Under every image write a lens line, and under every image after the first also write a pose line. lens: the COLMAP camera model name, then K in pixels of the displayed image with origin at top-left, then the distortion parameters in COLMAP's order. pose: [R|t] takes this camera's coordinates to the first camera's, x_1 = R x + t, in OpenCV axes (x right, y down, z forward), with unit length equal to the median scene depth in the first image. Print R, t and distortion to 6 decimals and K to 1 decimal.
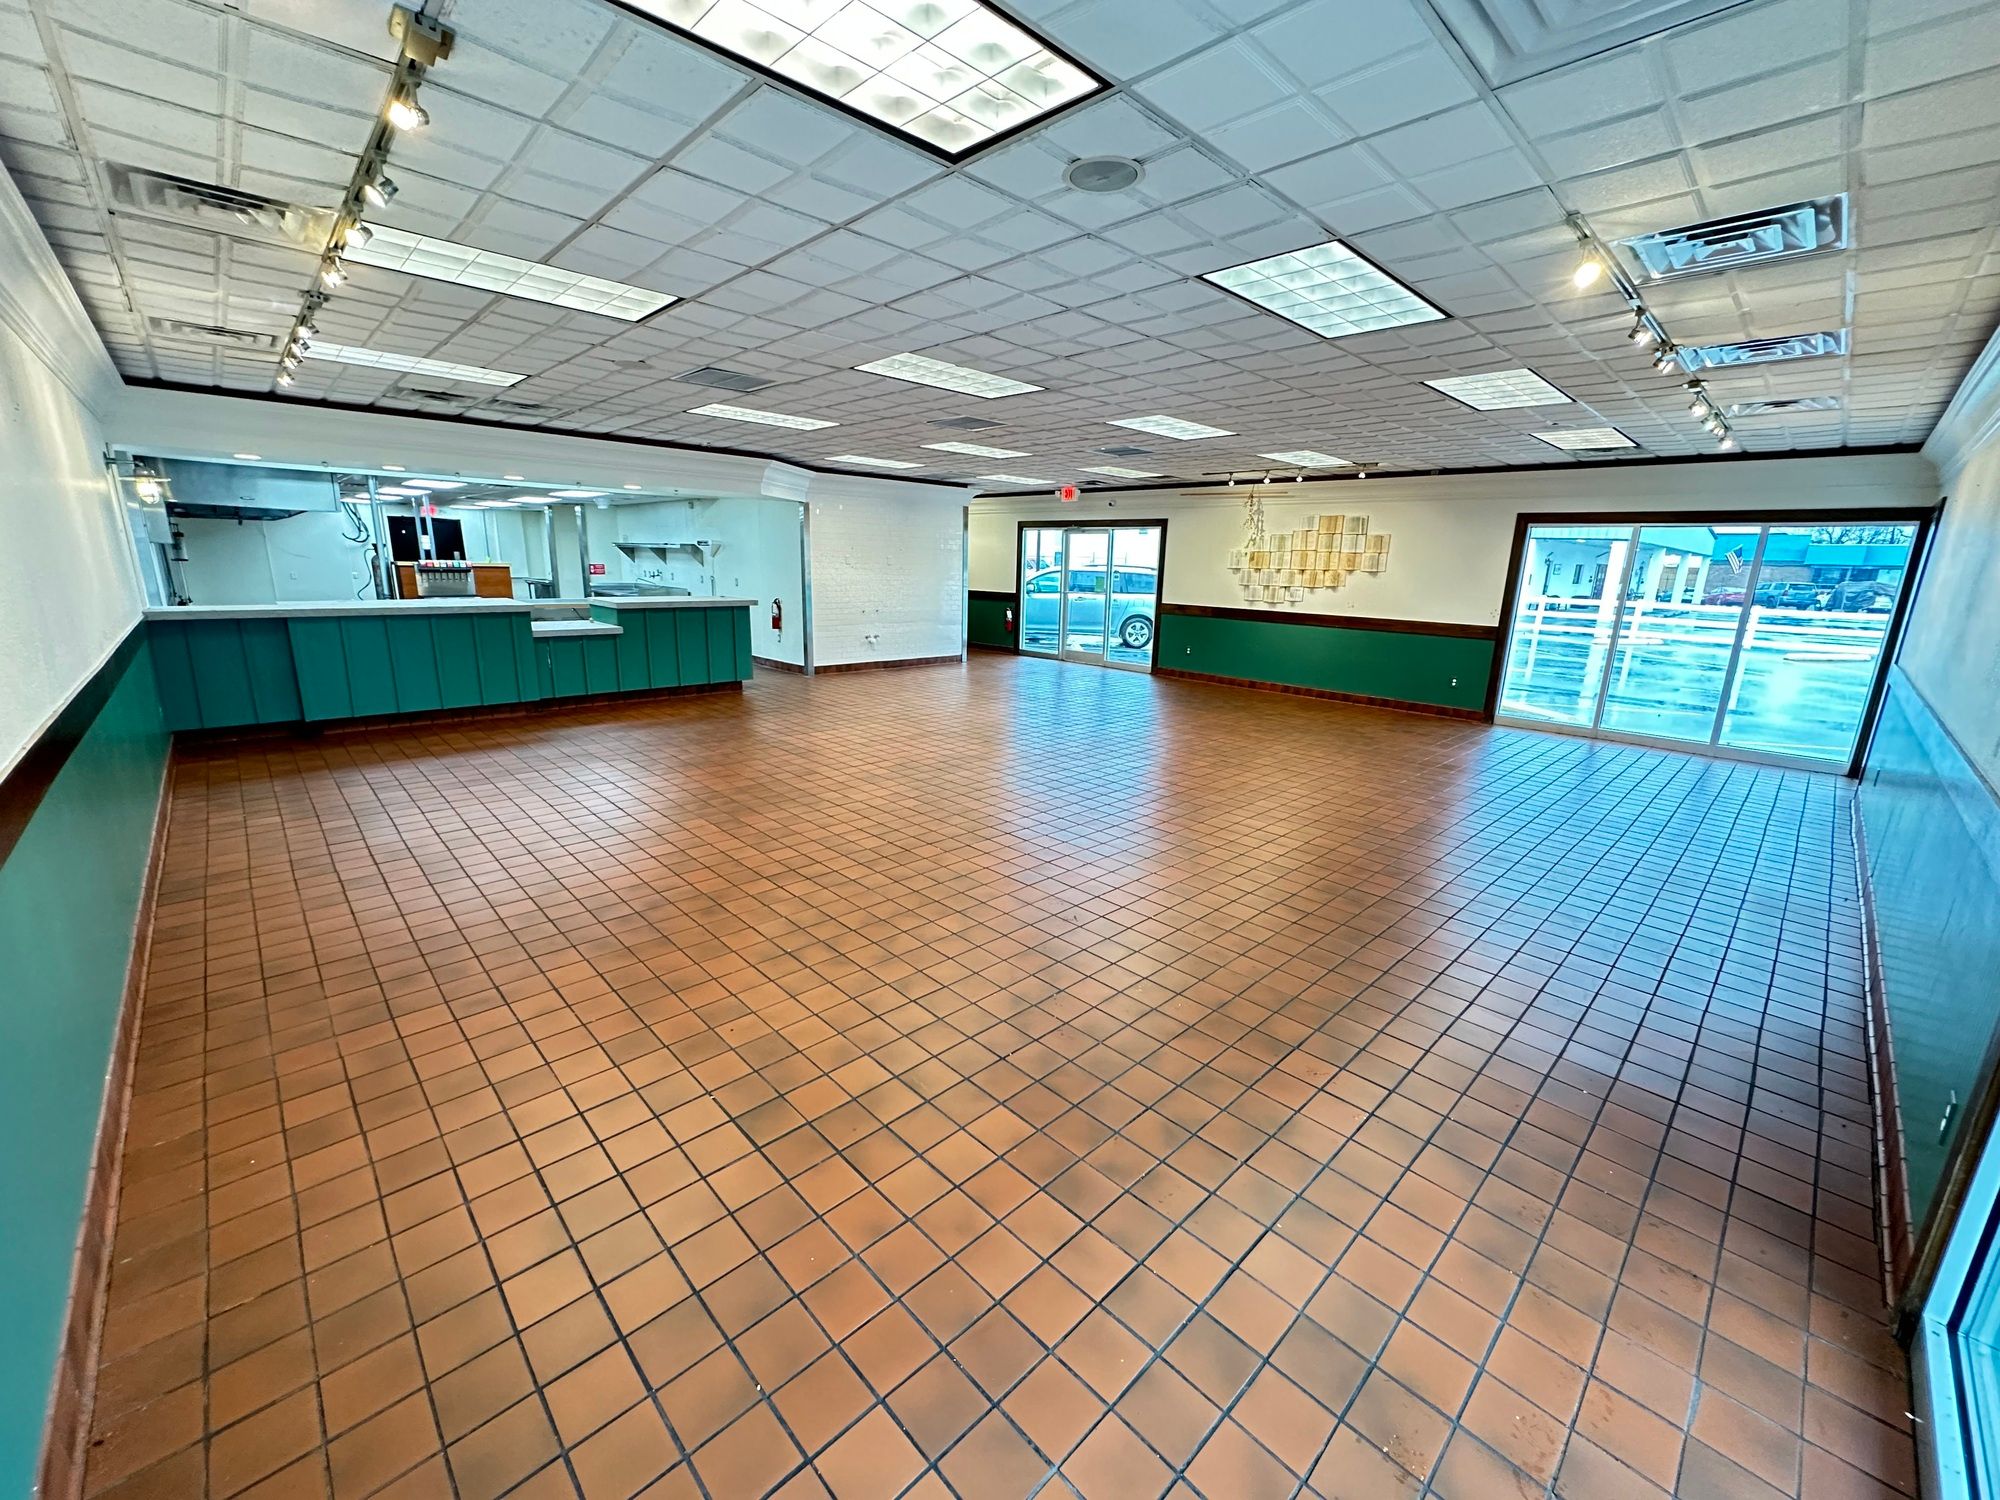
lens RADIAL K [[792.8, 0, 1000.6], [0, 792.8, 750.6], [0, 0, 1]] dist [-0.003712, -0.000221]
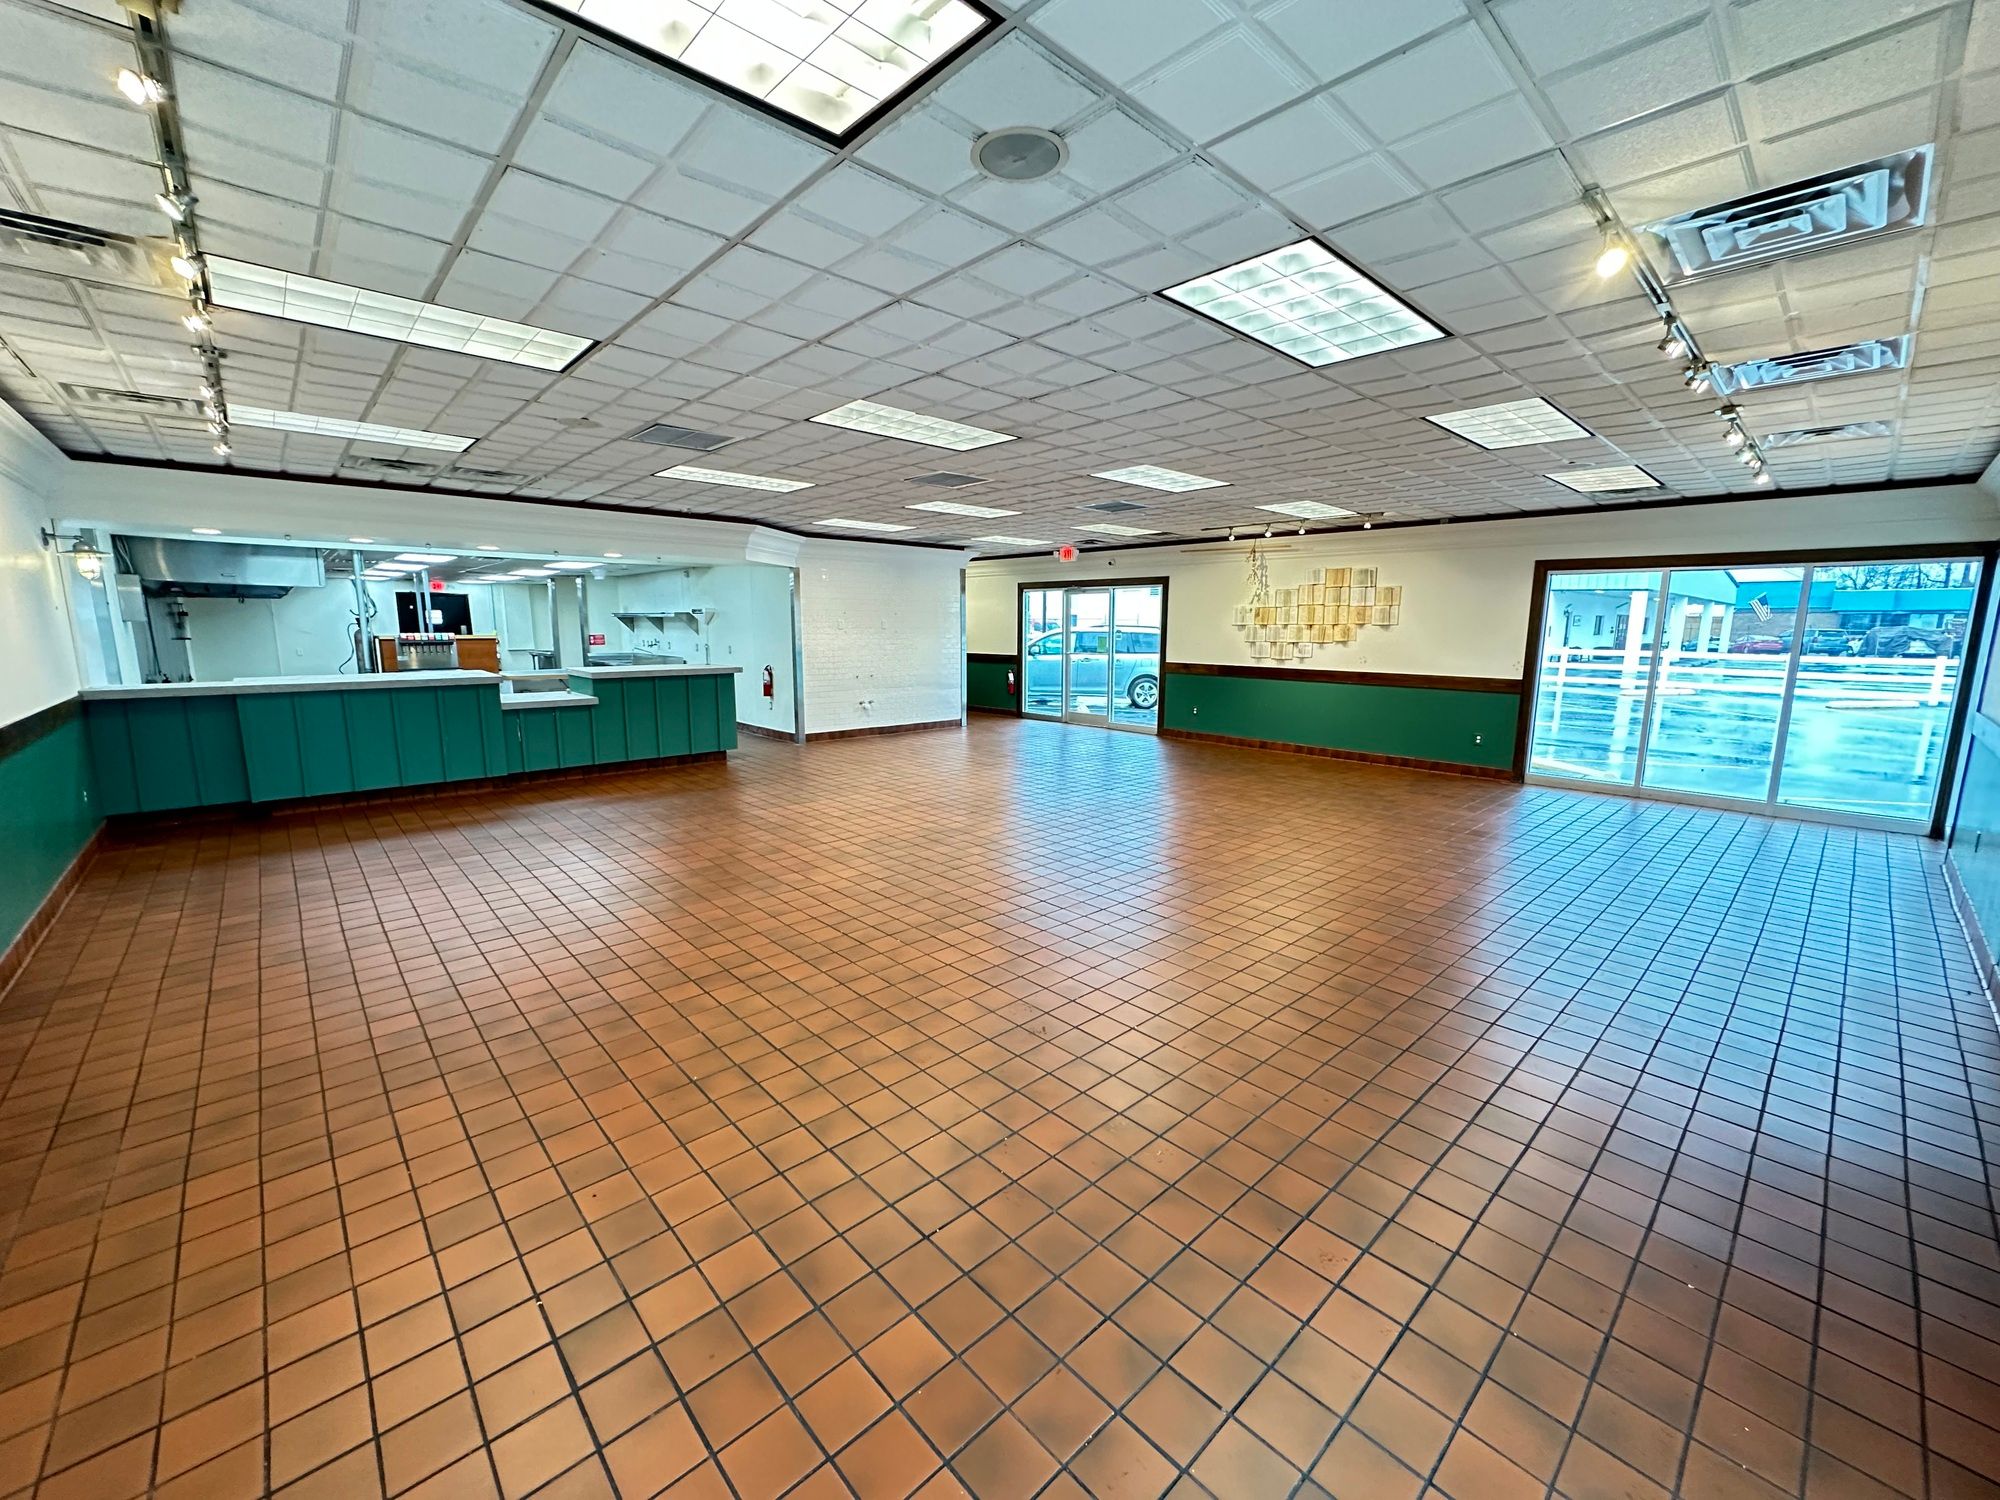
lens RADIAL K [[793.5, 0, 1000.0], [0, 793.5, 750.0], [0, 0, 1]] dist [-0.003282, 0.000237]
pose [[0.999574, -0.017004, -0.023715, 0.051175], [0.015084, 0.996767, -0.078924, -0.014502], [0.024981, 0.078532, 0.996599, 0.091973]]
